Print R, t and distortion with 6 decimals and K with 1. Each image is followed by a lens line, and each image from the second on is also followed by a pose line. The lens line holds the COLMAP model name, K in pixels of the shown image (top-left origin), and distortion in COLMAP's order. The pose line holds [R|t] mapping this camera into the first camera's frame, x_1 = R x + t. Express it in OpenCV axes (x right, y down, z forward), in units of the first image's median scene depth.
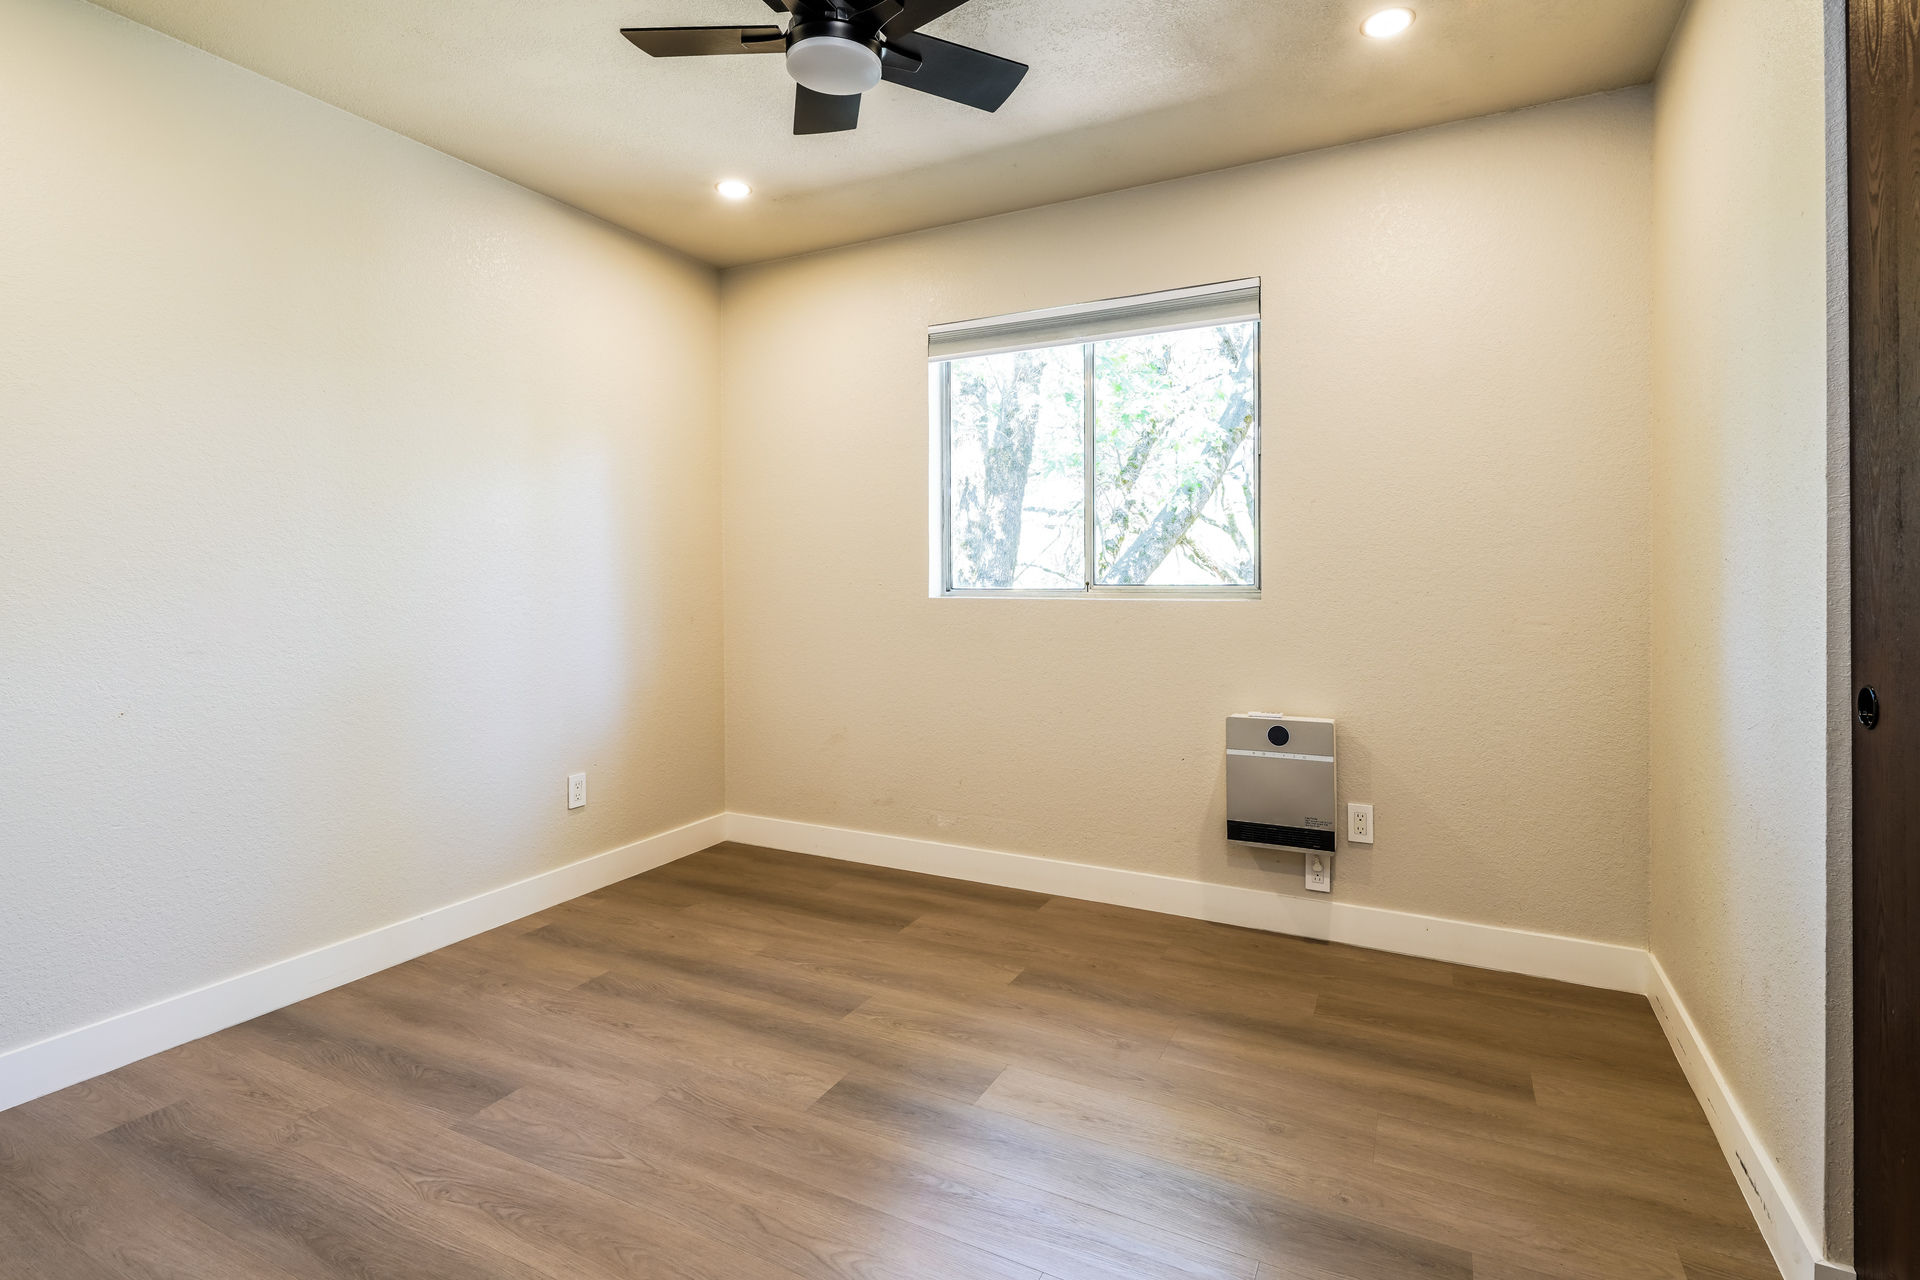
lens RADIAL K [[894.4, 0, 959.0], [0, 894.4, 619.3], [0, 0, 1]] dist [0.000479, -0.000380]
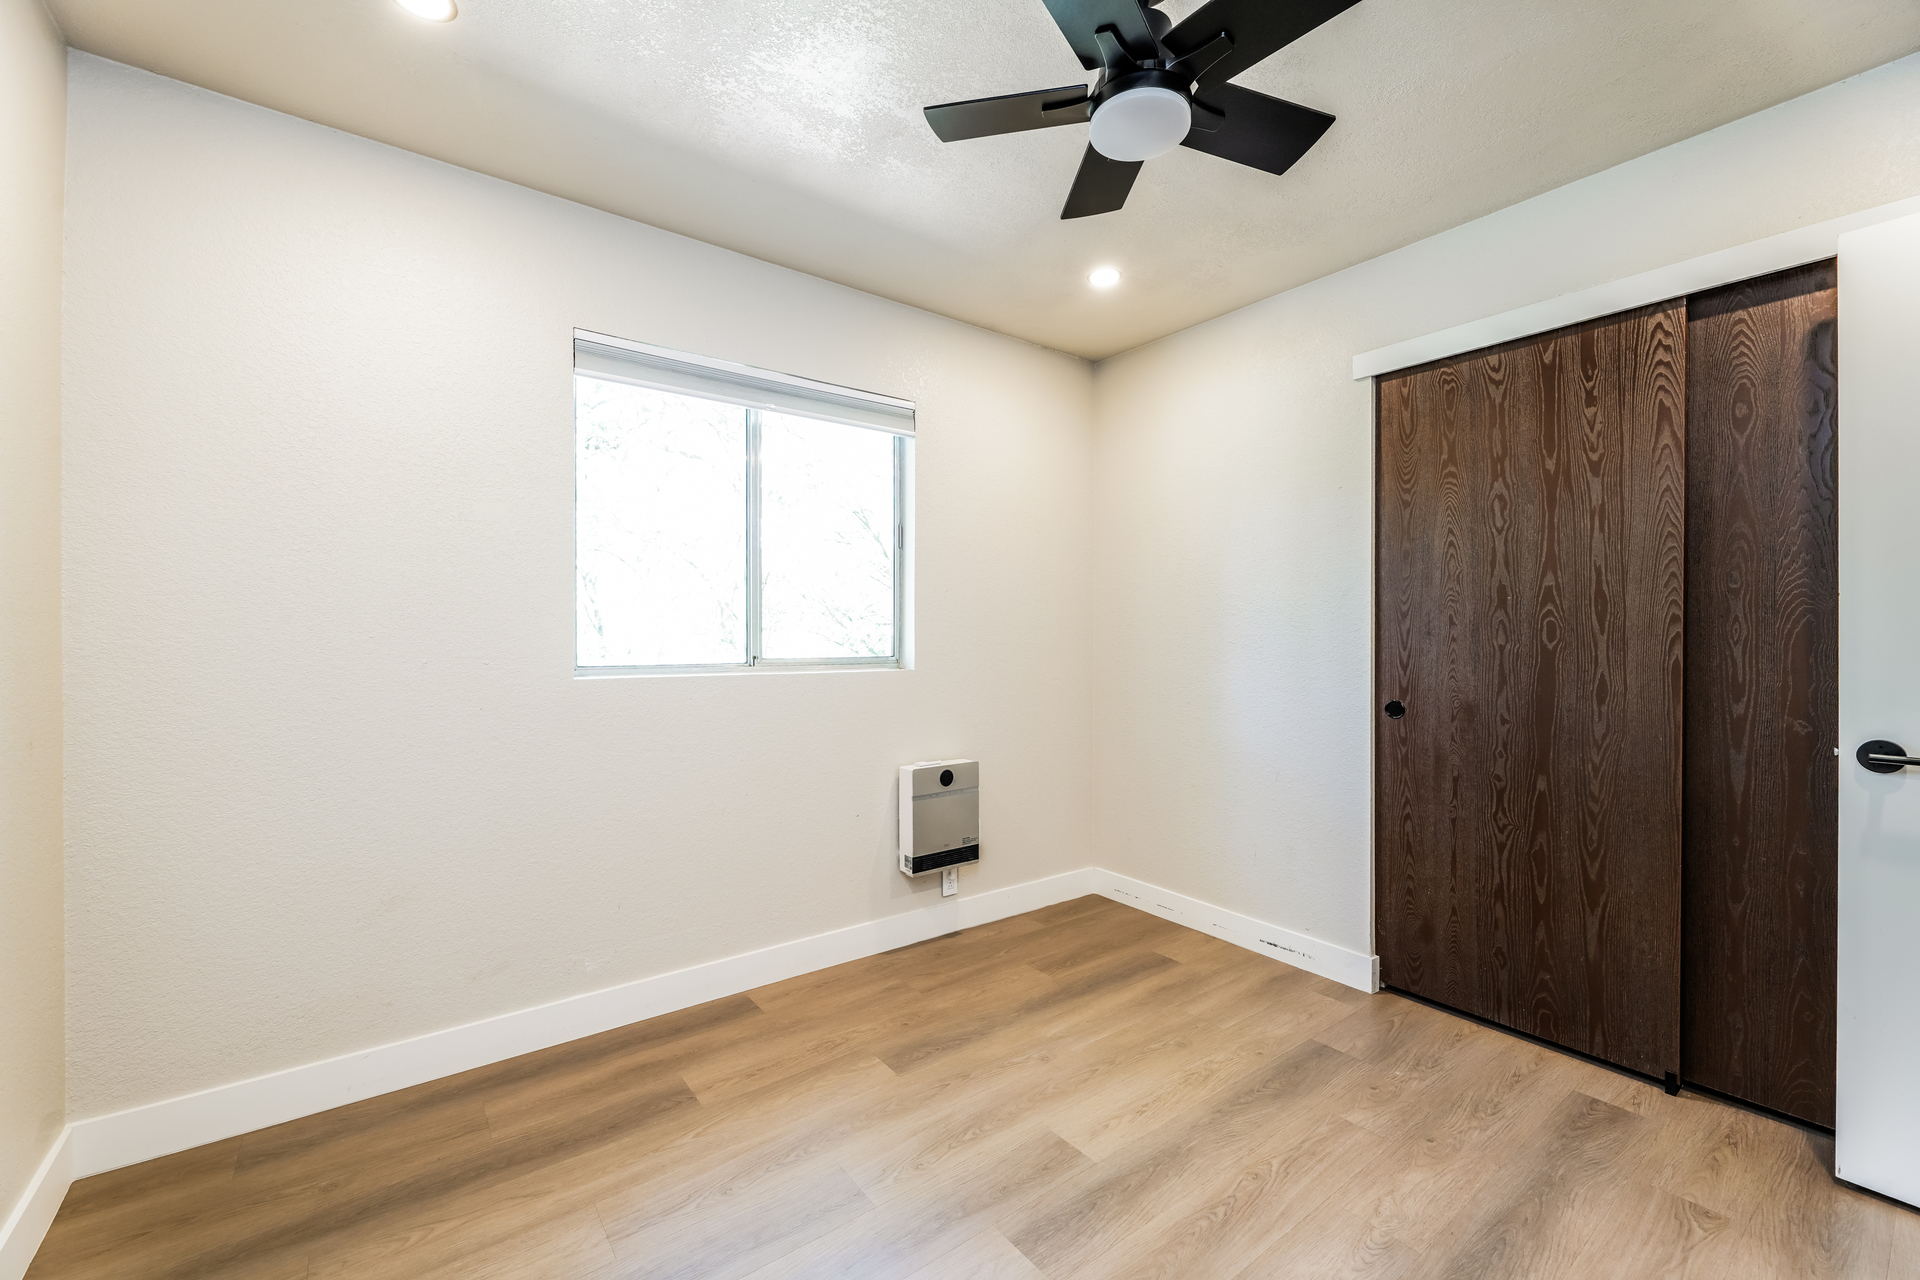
lens RADIAL K [[774.9, 0, 953.5], [0, 774.9, 663.5], [0, 0, 1]] dist [0.002289, -0.000185]
pose [[0.453401, -0.030911, 0.890770, -0.588298], [0.042208, 0.999022, 0.013183, -0.042330], [-0.890306, 0.031621, 0.454263, 0.495422]]
